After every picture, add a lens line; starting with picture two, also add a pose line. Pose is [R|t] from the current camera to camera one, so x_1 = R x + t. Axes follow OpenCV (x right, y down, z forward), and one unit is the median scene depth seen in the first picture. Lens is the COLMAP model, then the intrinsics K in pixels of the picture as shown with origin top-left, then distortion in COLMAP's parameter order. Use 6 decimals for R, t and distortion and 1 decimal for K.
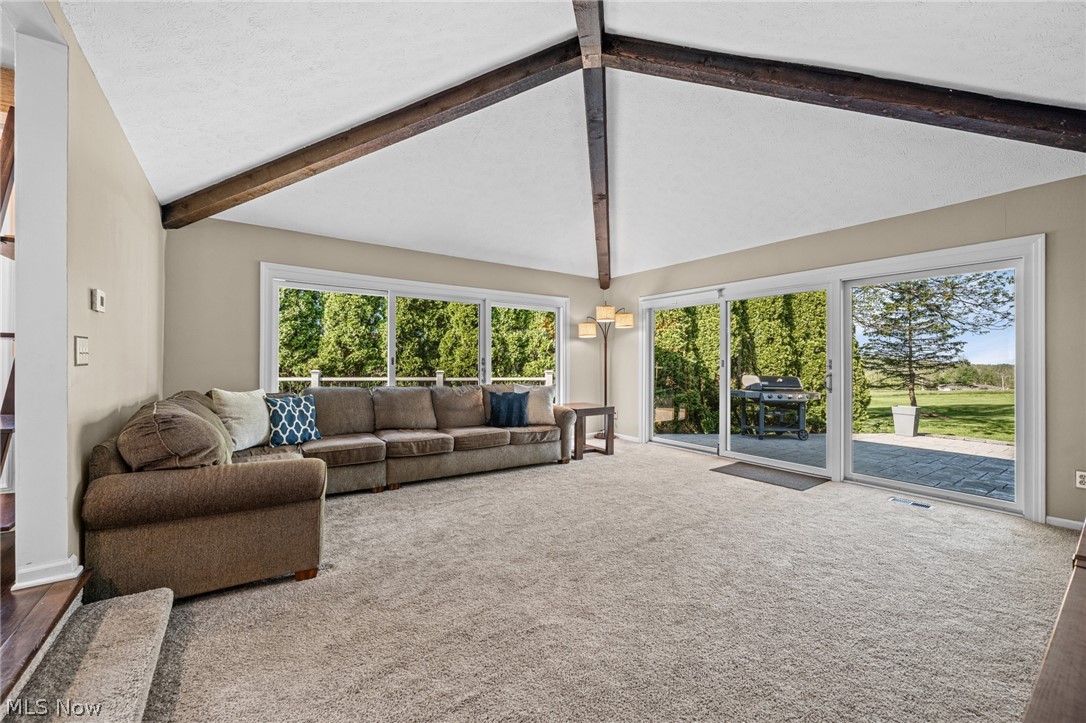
lens RADIAL K [[424.7, 0, 545.9], [0, 424.7, 361.4], [0, 0, 1]] dist [-0.001270, -0.000087]
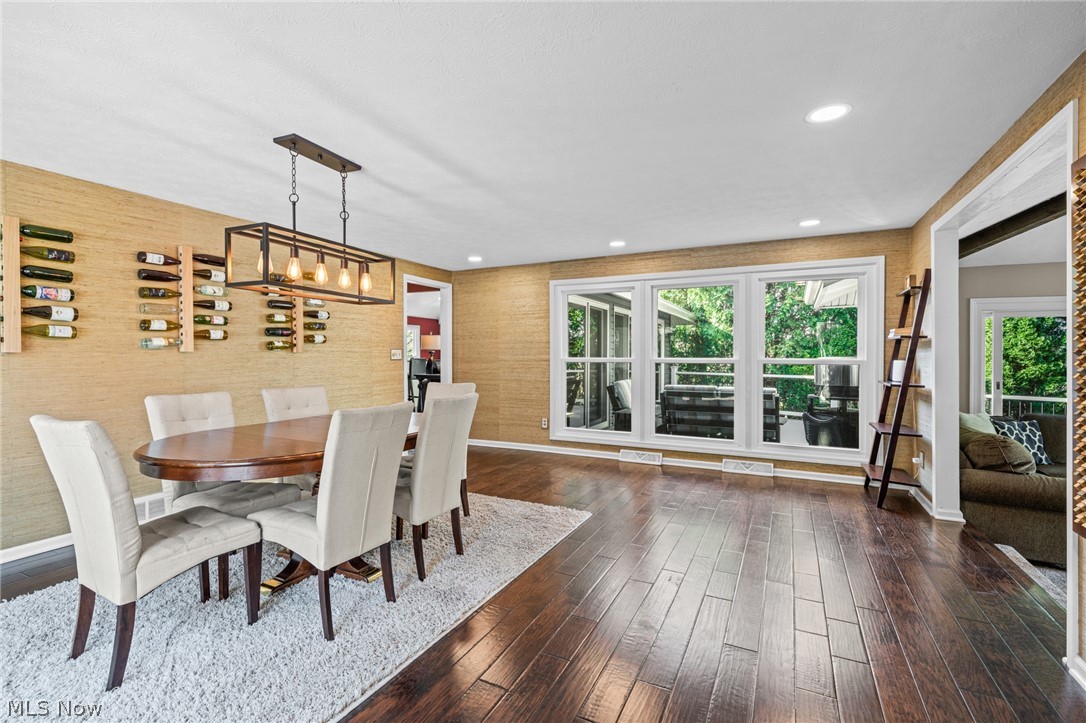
lens RADIAL K [[483.9, 0, 545.0], [0, 483.9, 359.6], [0, 0, 1]] dist [-0.005600, -0.001501]
pose [[0.454433, -0.000058, -0.890781, -0.045072], [0.003345, 0.999993, 0.001641, -0.082798], [0.890775, -0.003725, 0.454430, -0.653757]]
